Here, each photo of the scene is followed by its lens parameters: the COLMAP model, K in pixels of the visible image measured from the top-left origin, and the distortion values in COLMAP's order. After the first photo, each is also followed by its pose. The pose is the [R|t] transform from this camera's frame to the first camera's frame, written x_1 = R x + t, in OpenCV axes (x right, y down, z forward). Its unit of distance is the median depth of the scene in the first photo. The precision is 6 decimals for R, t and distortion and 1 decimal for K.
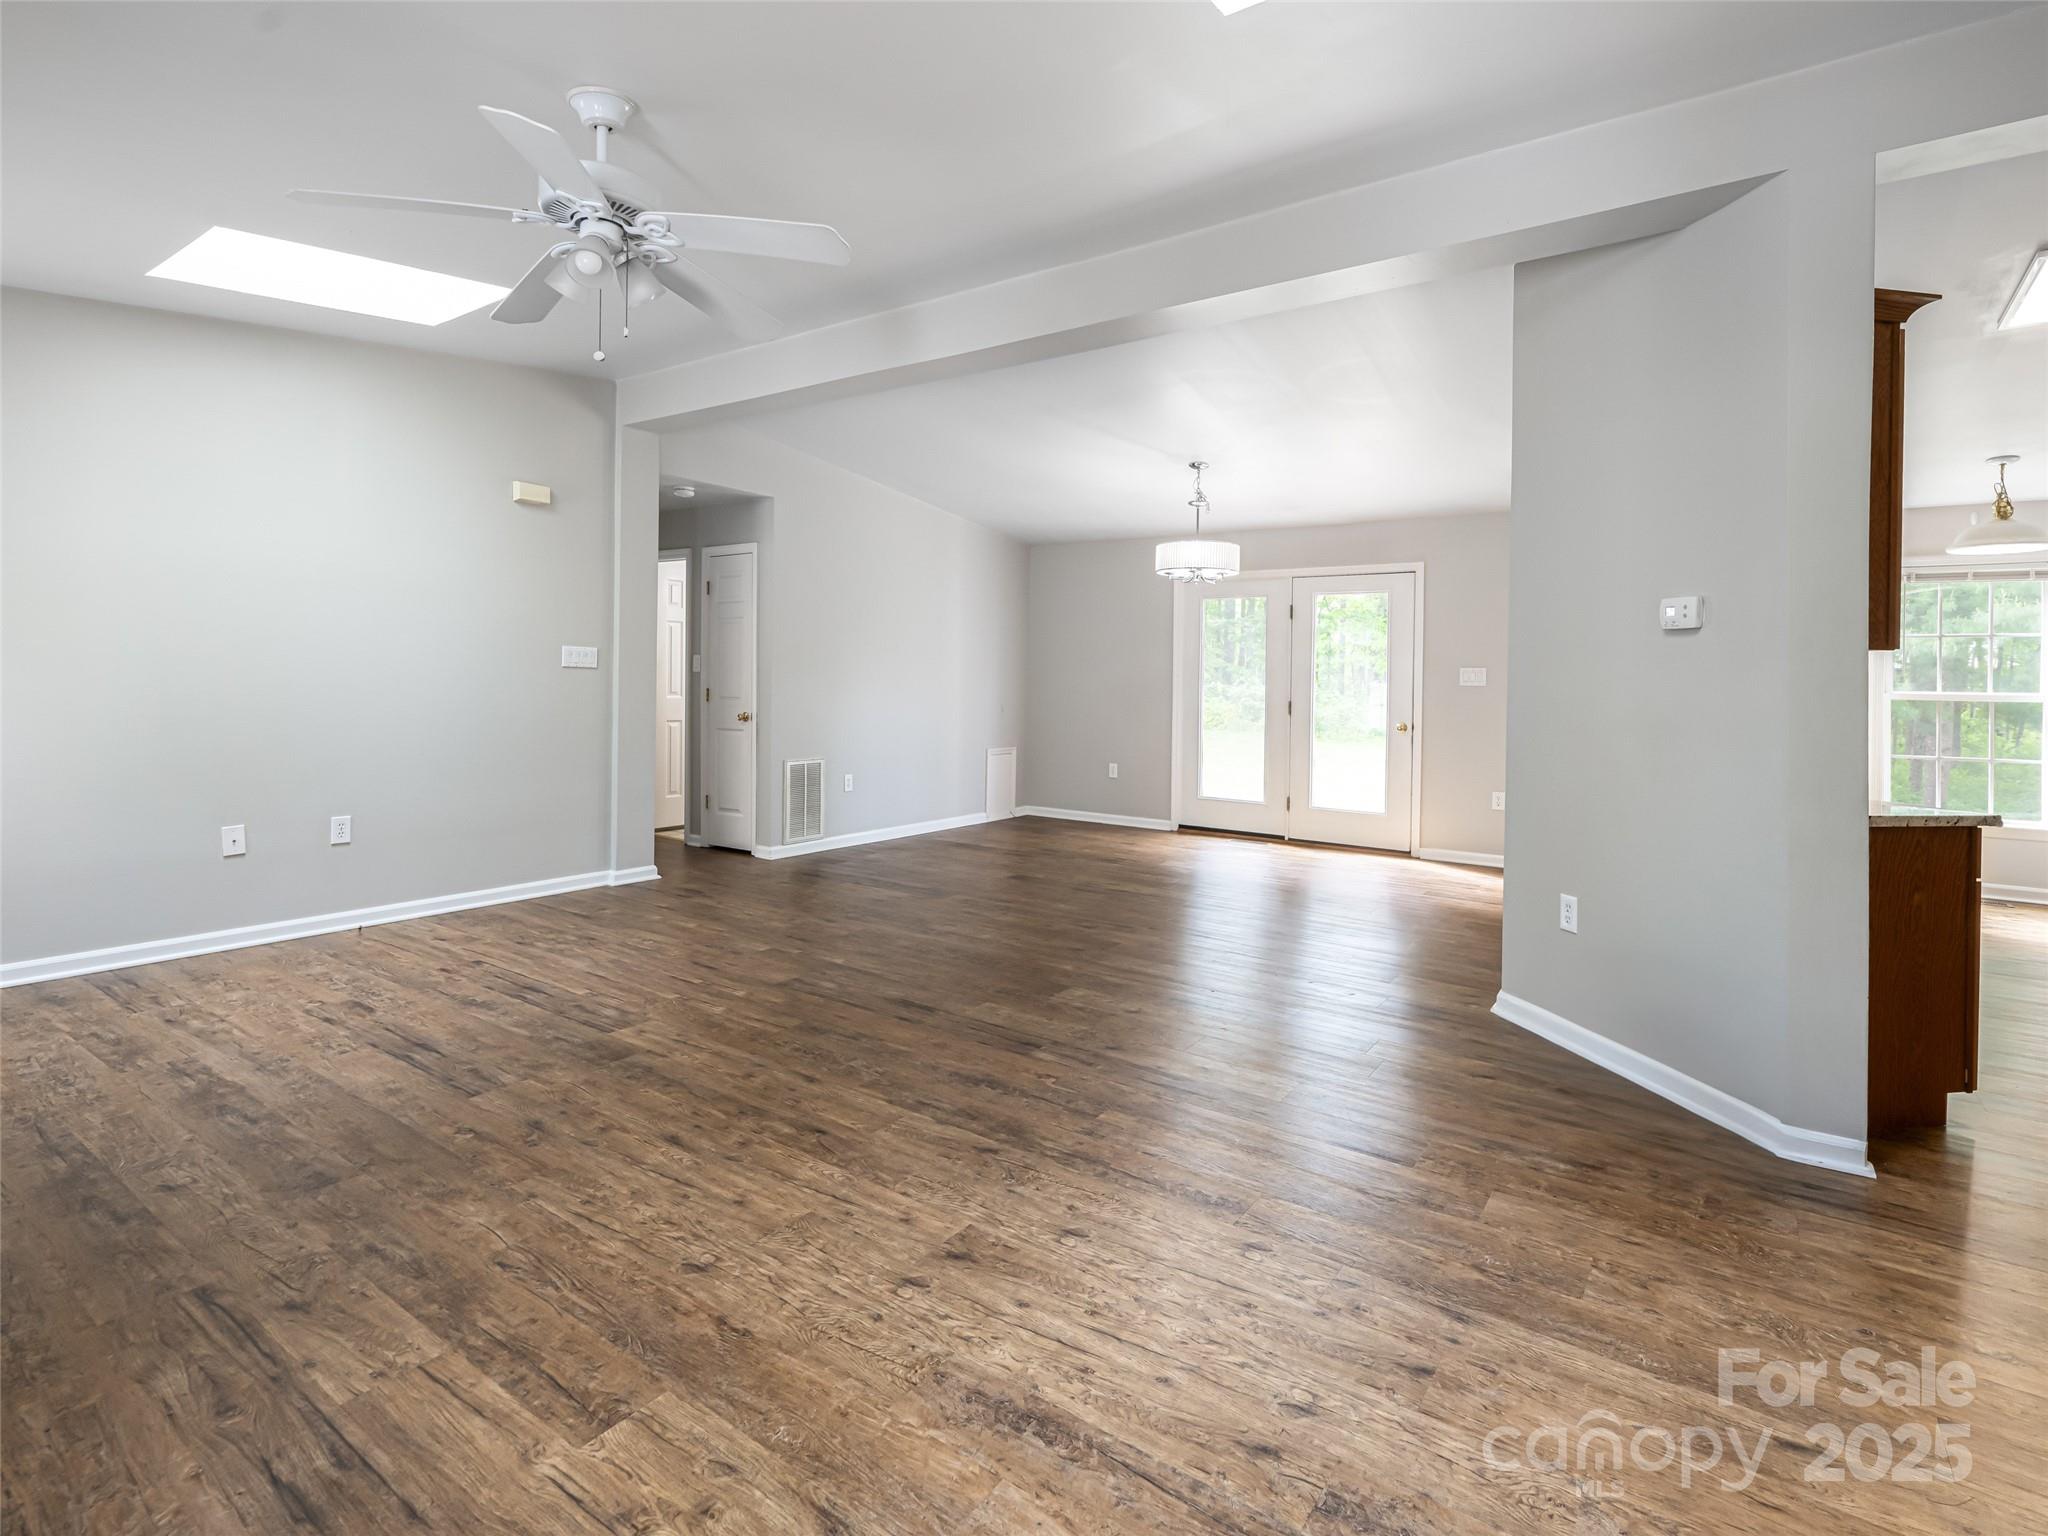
lens RADIAL K [[1010.0, 0, 1039.9], [0, 1010.0, 685.6], [0, 0, 1]] dist [-0.002390, 0.000964]
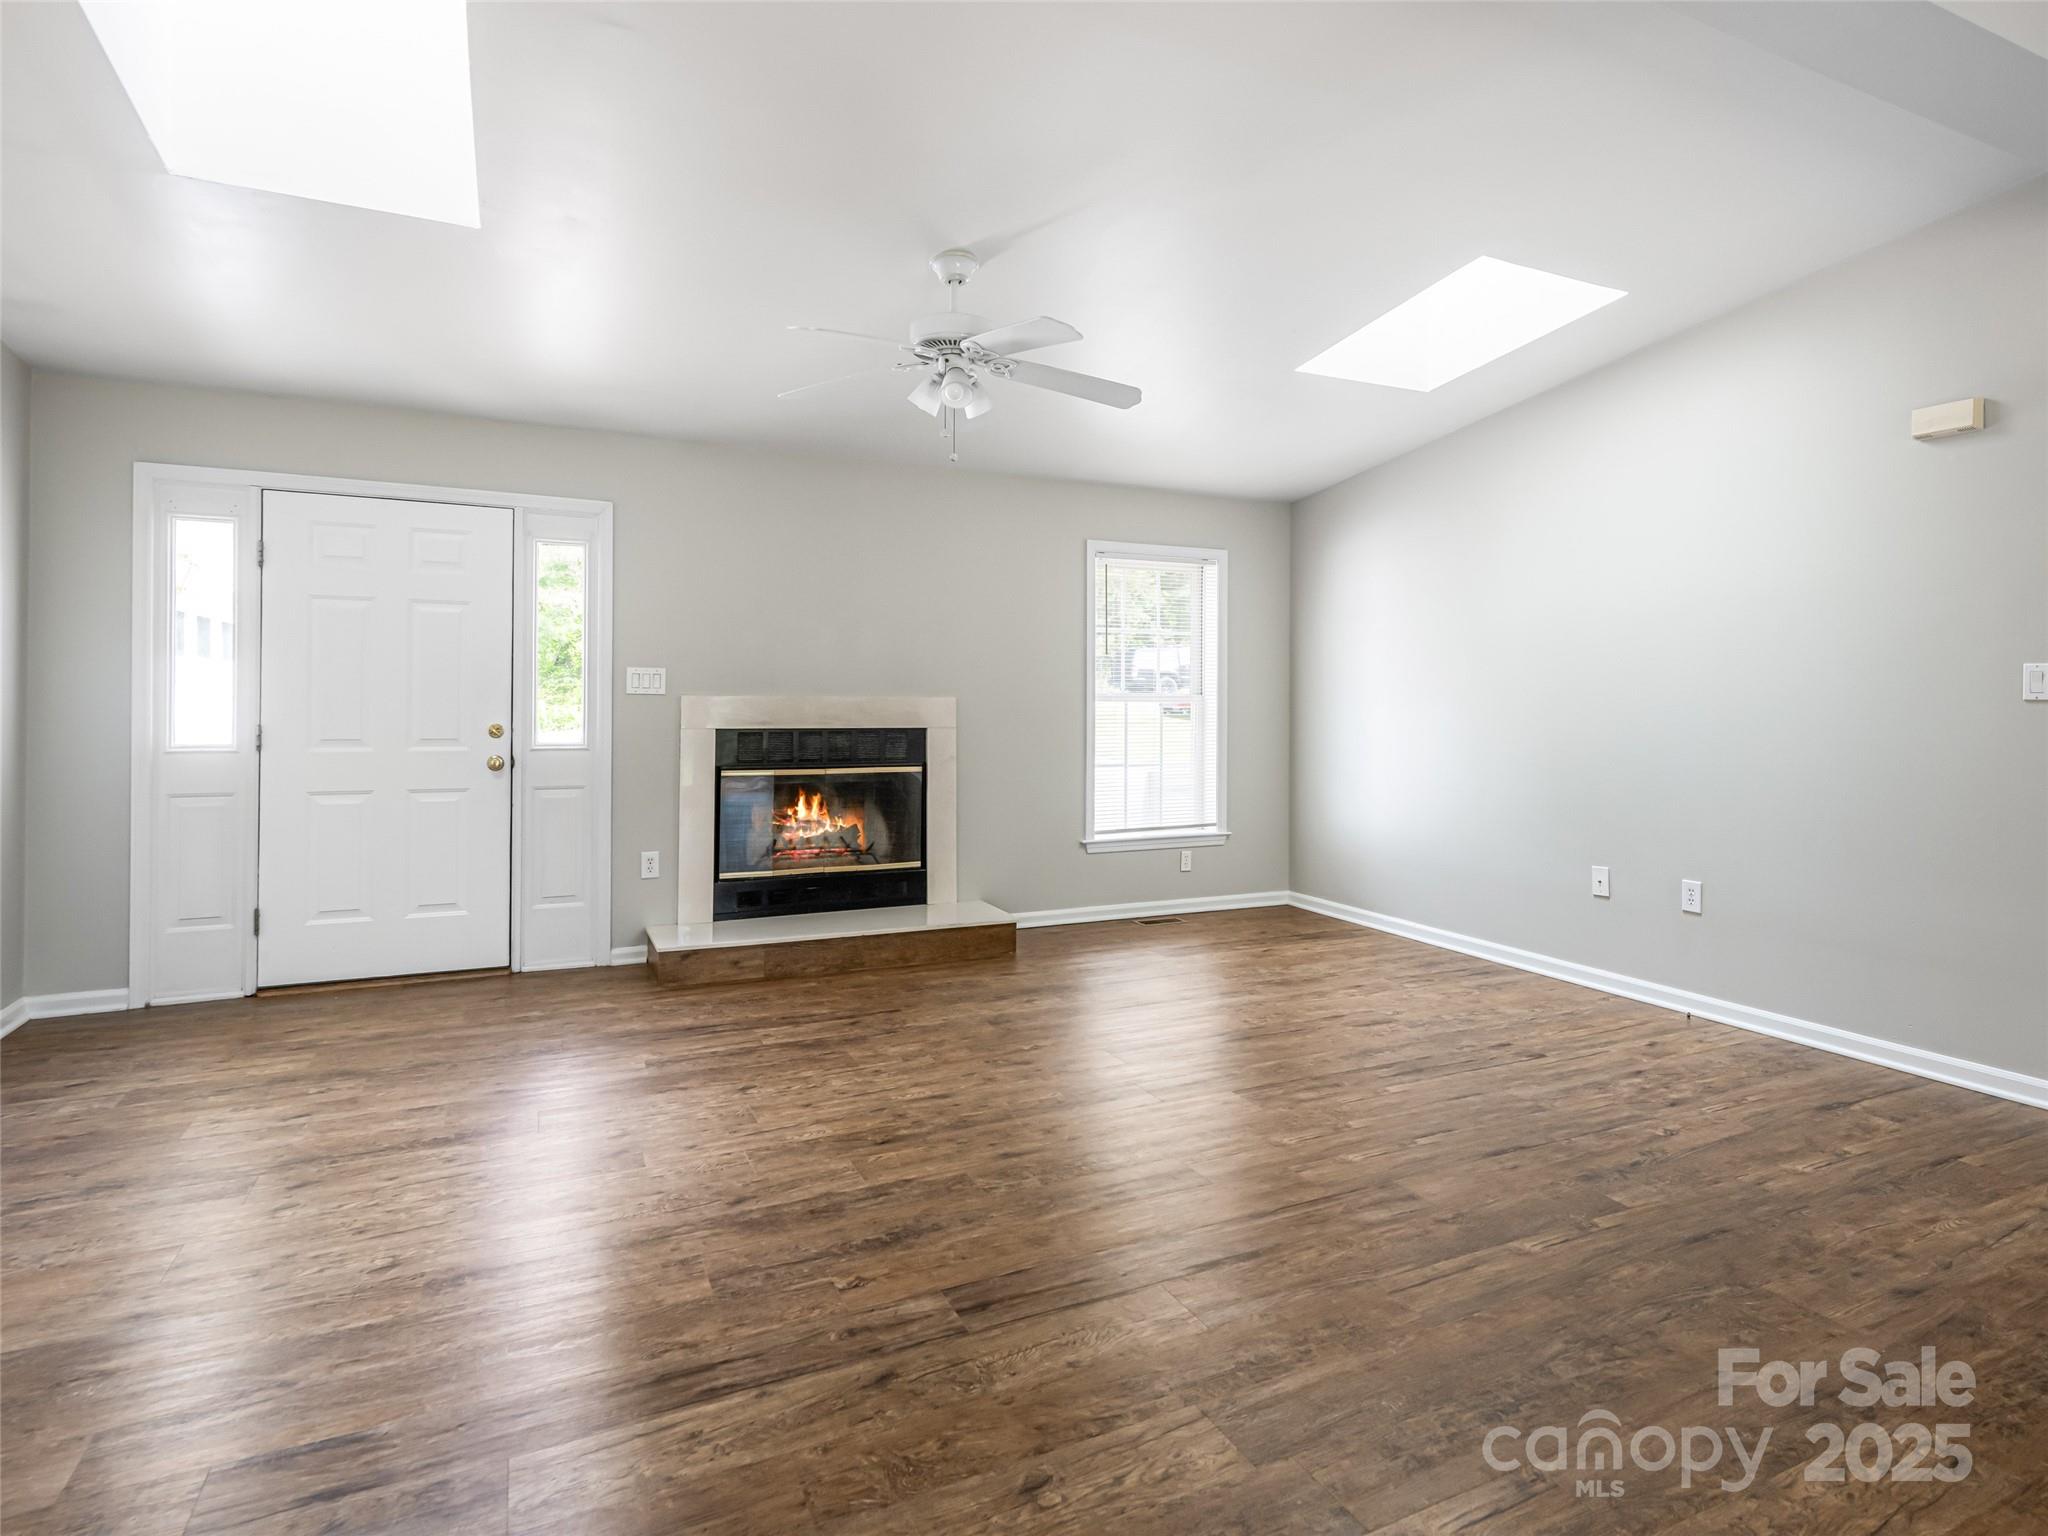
lens RADIAL K [[1082.6, 0, 1037.4], [0, 1082.6, 694.0], [0, 0, 1]] dist [0.000332, -0.000098]
pose [[-0.498778, -0.032209, -0.866131, 0.614629], [-0.020848, 0.999466, -0.025161, 0.009026], [0.866479, 0.005508, -0.499183, 1.537762]]
